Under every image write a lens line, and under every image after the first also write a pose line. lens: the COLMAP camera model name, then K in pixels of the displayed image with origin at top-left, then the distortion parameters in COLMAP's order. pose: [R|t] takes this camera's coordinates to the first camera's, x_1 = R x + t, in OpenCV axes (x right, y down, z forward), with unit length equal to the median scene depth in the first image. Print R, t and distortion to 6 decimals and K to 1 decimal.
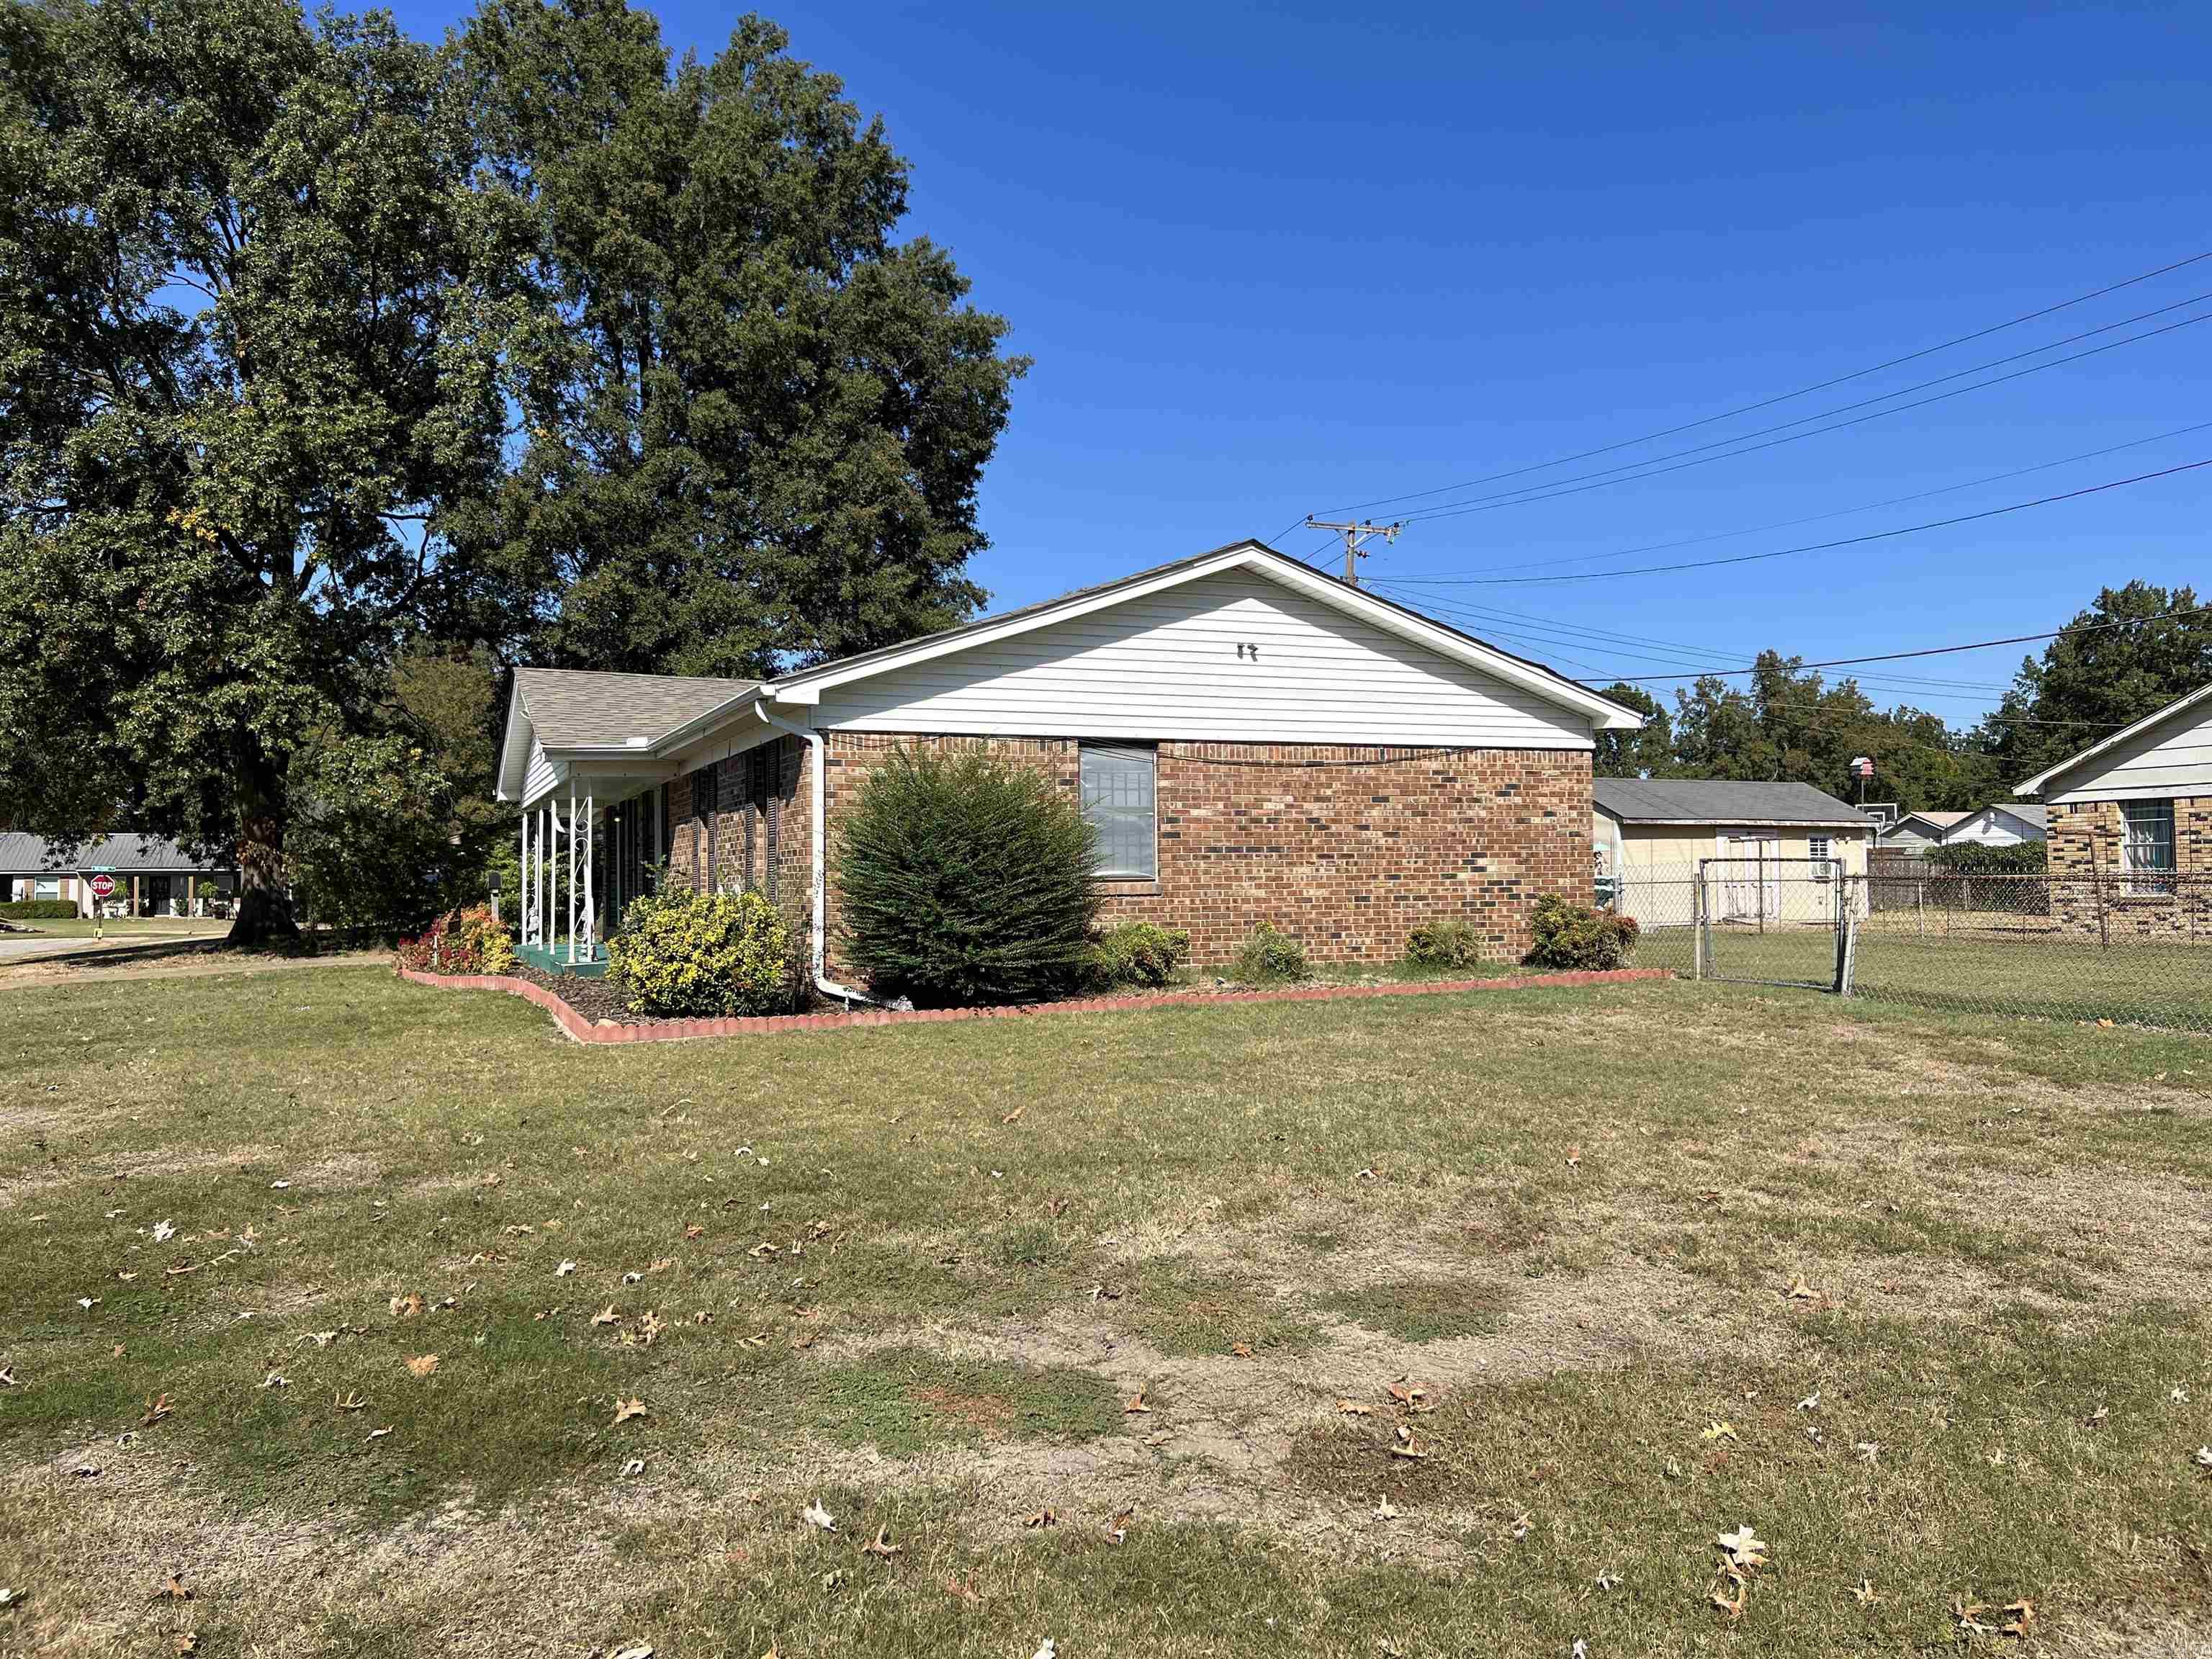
lens RADIAL K [[1656.1, 0, 1118.1], [0, 1656.1, 817.6], [0, 0, 1]] dist [0.201373, -0.553716]
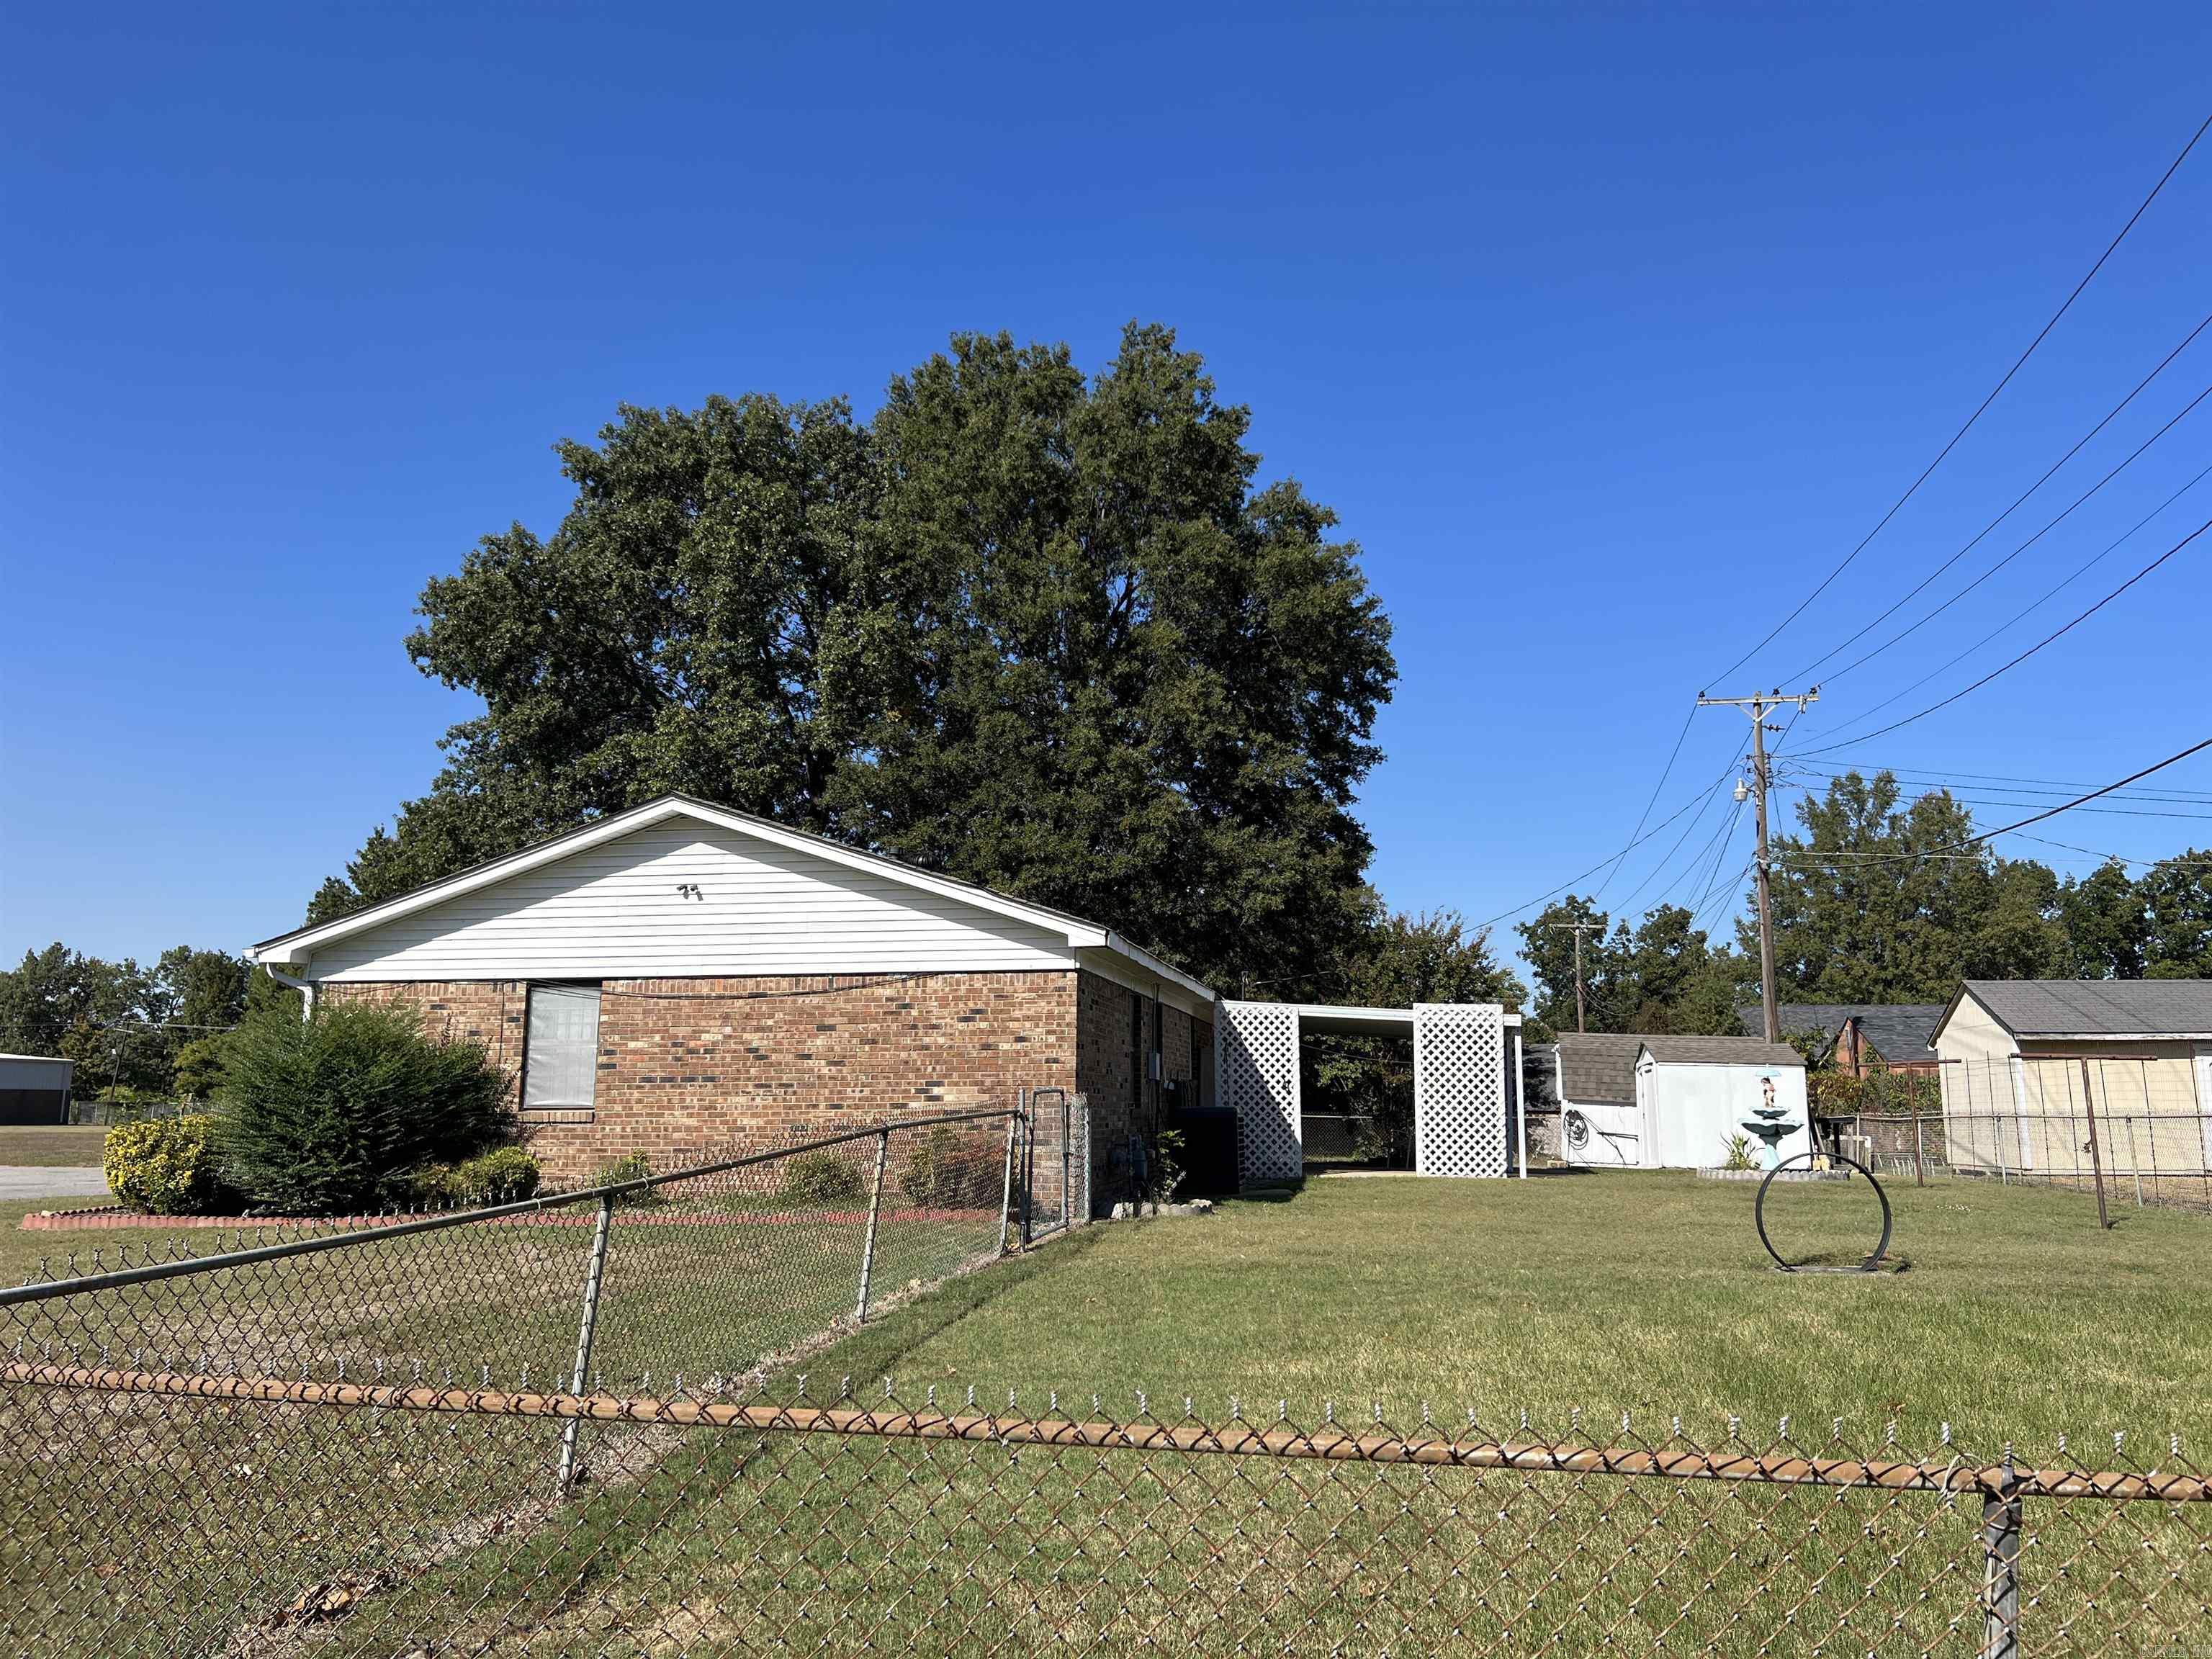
lens RADIAL K [[1656.1, 0, 1118.1], [0, 1656.1, 817.6], [0, 0, 1]] dist [0.201373, -0.553716]
pose [[0.838279, -0.079928, -0.539352, 0.877563], [0.010713, 0.991421, -0.130271, -0.003704], [0.545137, 0.103425, 0.831943, 0.240248]]
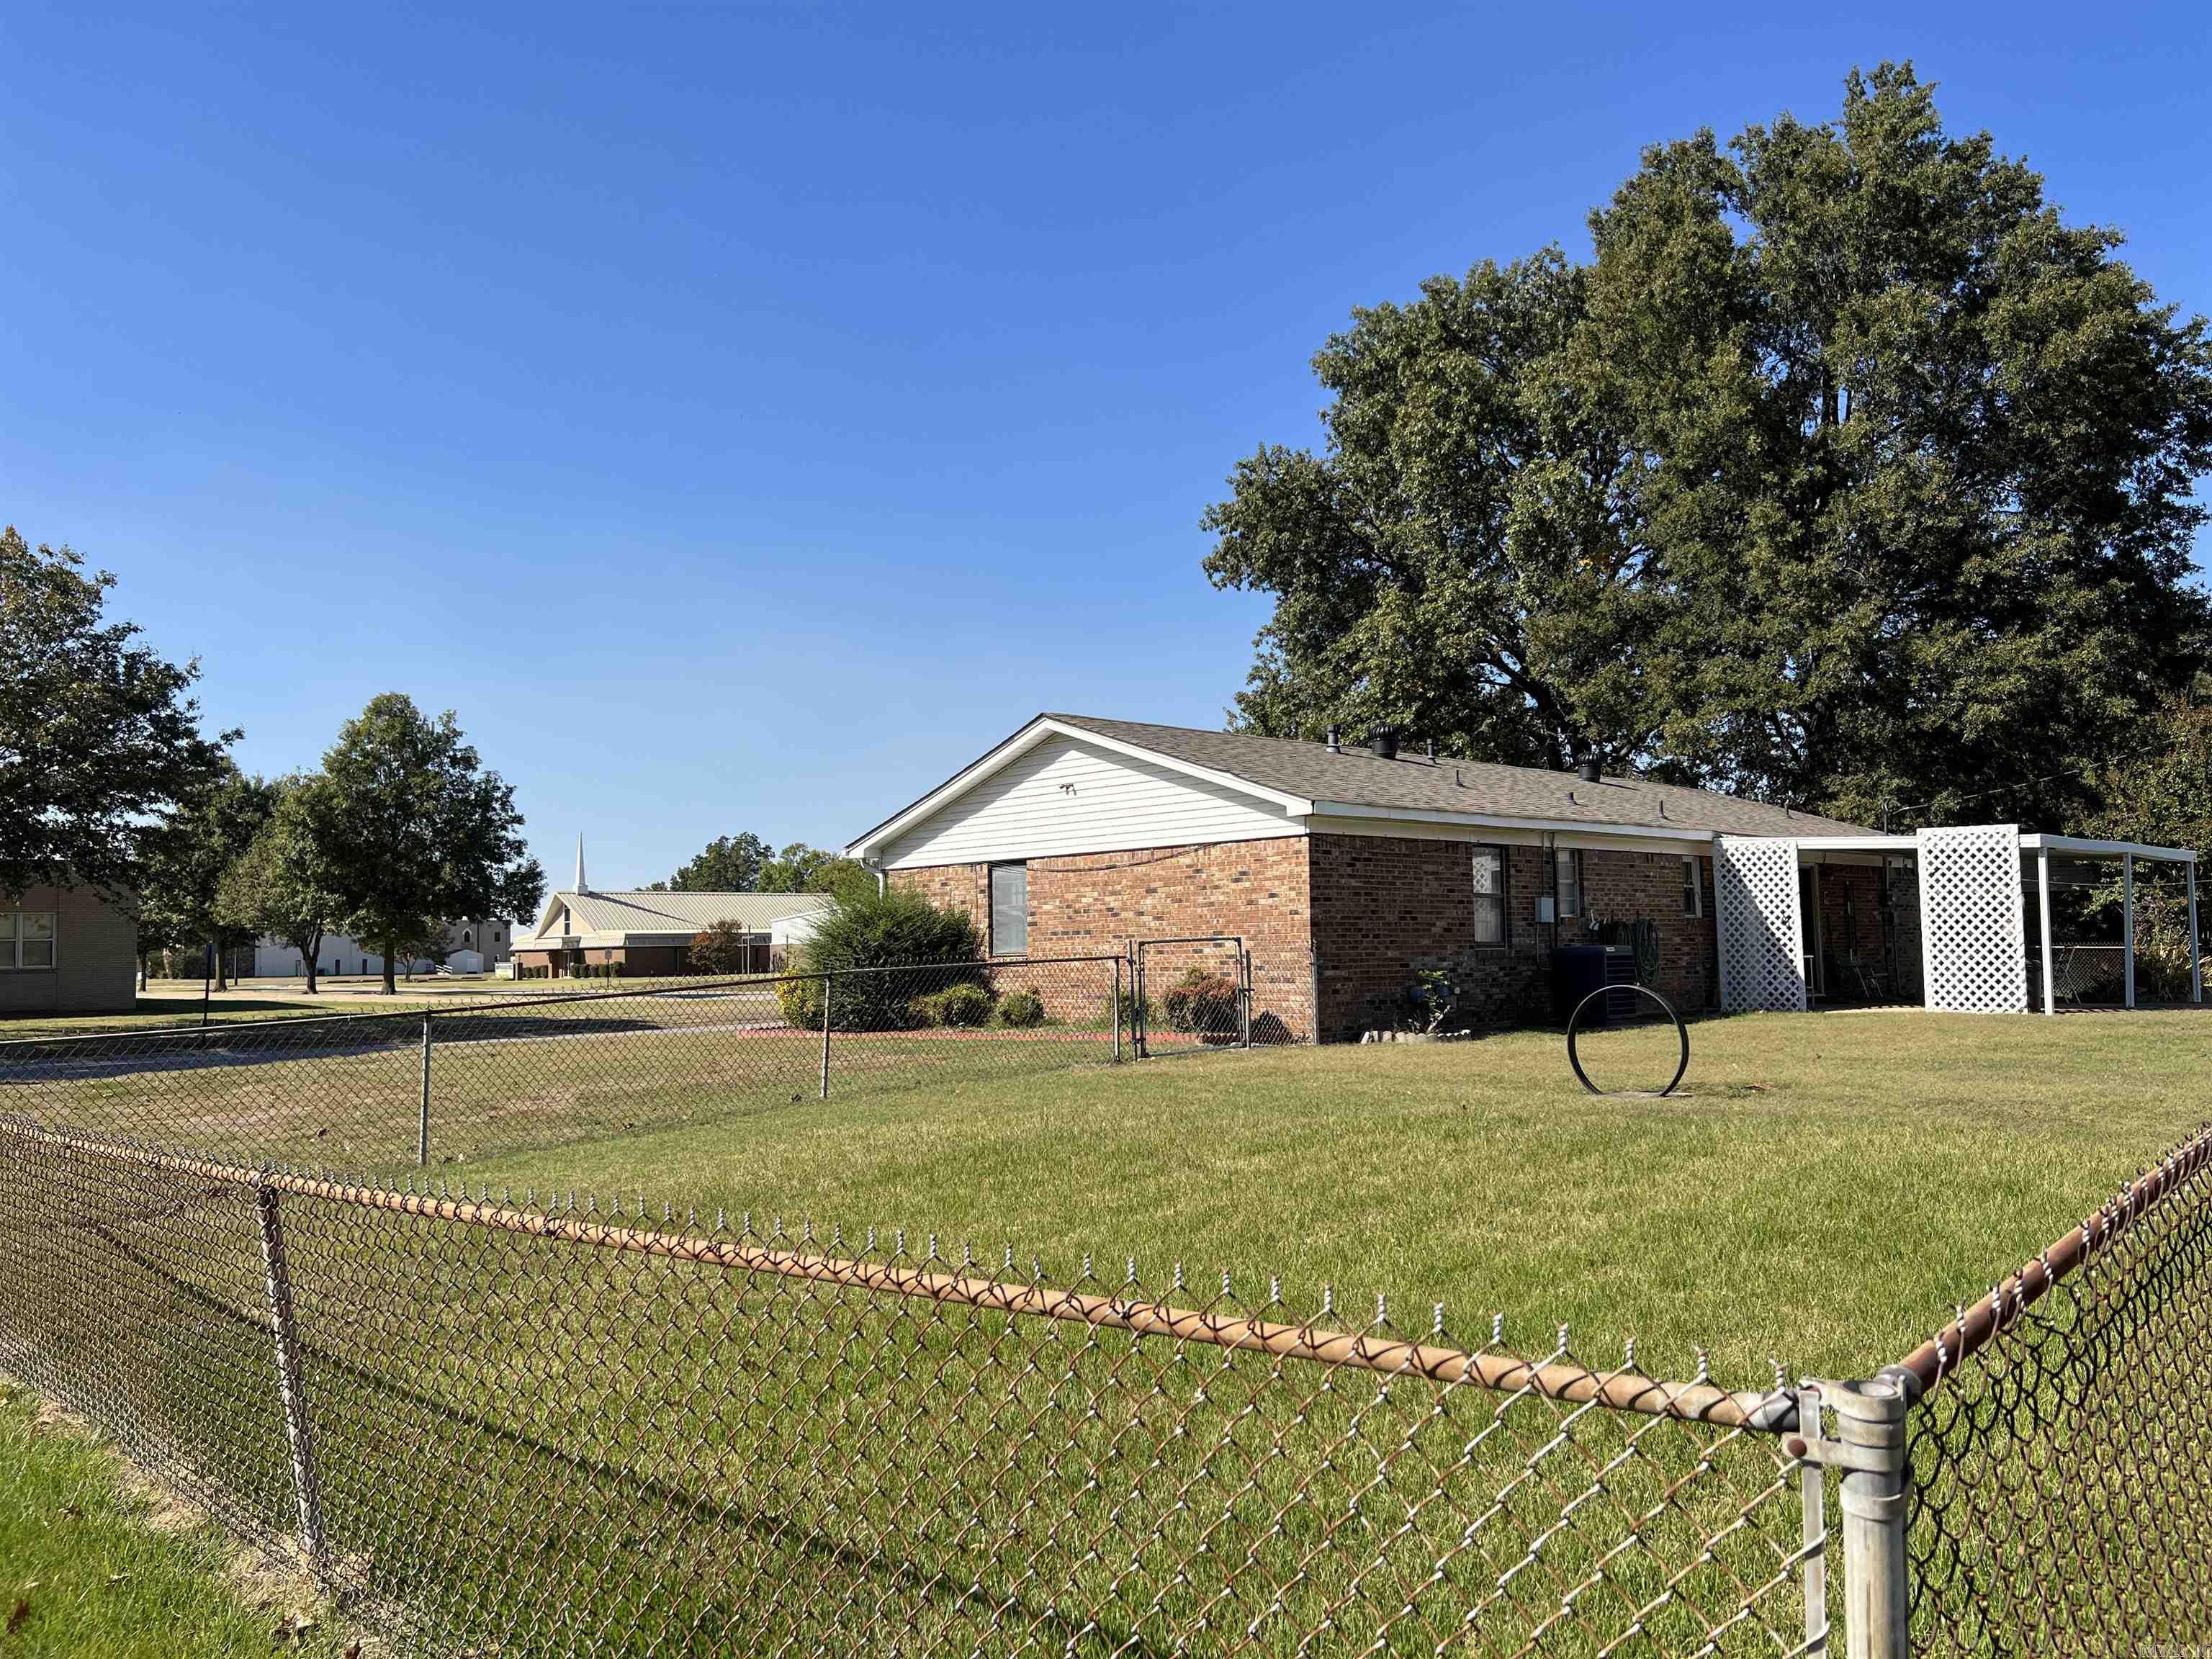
lens RADIAL K [[1691.0, 0, 1124.7], [0, 1691.0, 826.7], [0, 0, 1]] dist [0.091483, -0.152023]
pose [[0.352456, -0.065685, -0.933520, 1.373503], [0.052718, 0.997343, -0.050272, 0.003988], [0.934342, -0.031495, 0.354982, 0.532436]]
